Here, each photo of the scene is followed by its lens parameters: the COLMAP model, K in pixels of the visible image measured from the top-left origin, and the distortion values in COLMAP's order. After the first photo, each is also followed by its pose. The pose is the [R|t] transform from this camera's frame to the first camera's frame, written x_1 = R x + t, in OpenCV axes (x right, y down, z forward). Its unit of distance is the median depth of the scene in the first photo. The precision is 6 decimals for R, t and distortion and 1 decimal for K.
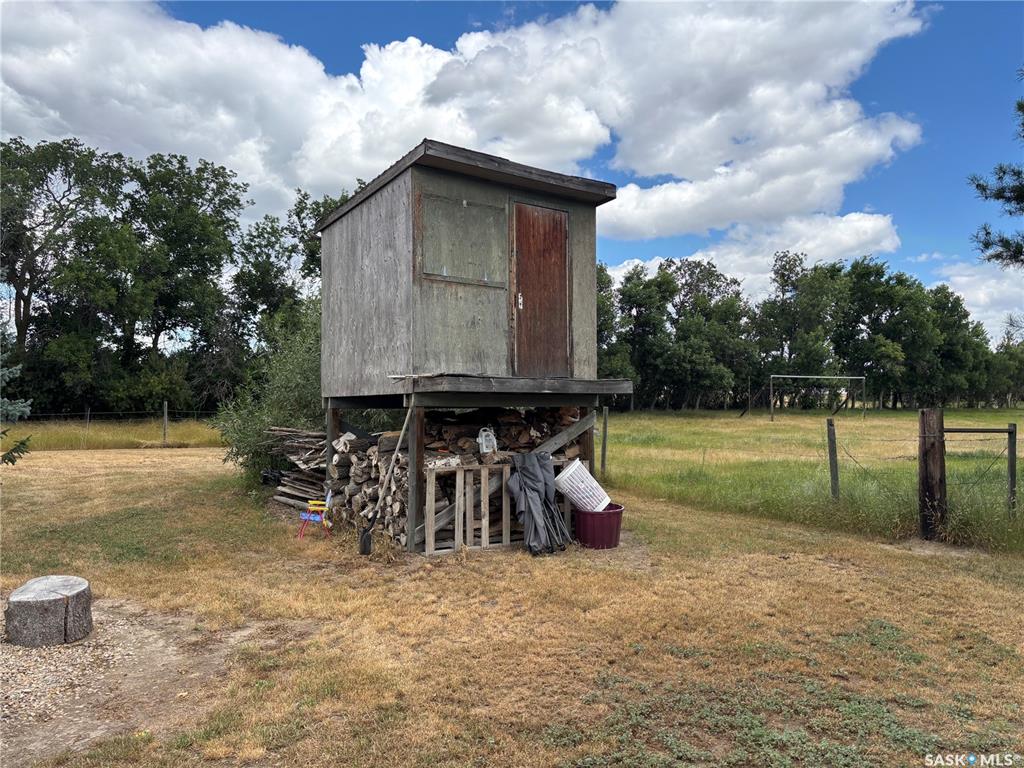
lens RADIAL K [[763.9, 0, 509.2], [0, 763.9, 380.4], [0, 0, 1]] dist [0.032712, -0.037589]
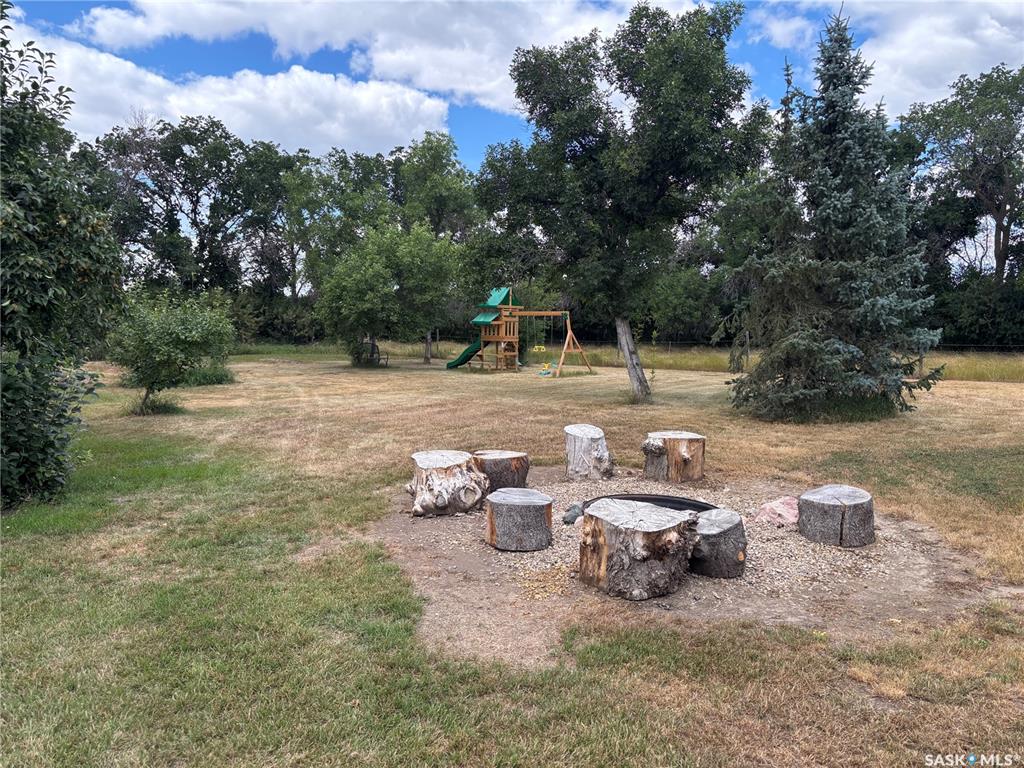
lens RADIAL K [[763.9, 0, 514.1], [0, 763.9, 368.5], [0, 0, 1]] dist [0.032712, -0.037589]
pose [[0.413610, 0.051869, -0.908975, 0.206643], [0.014320, 0.997882, 0.063458, 0.010444], [0.910341, -0.039263, 0.411992, 0.124072]]
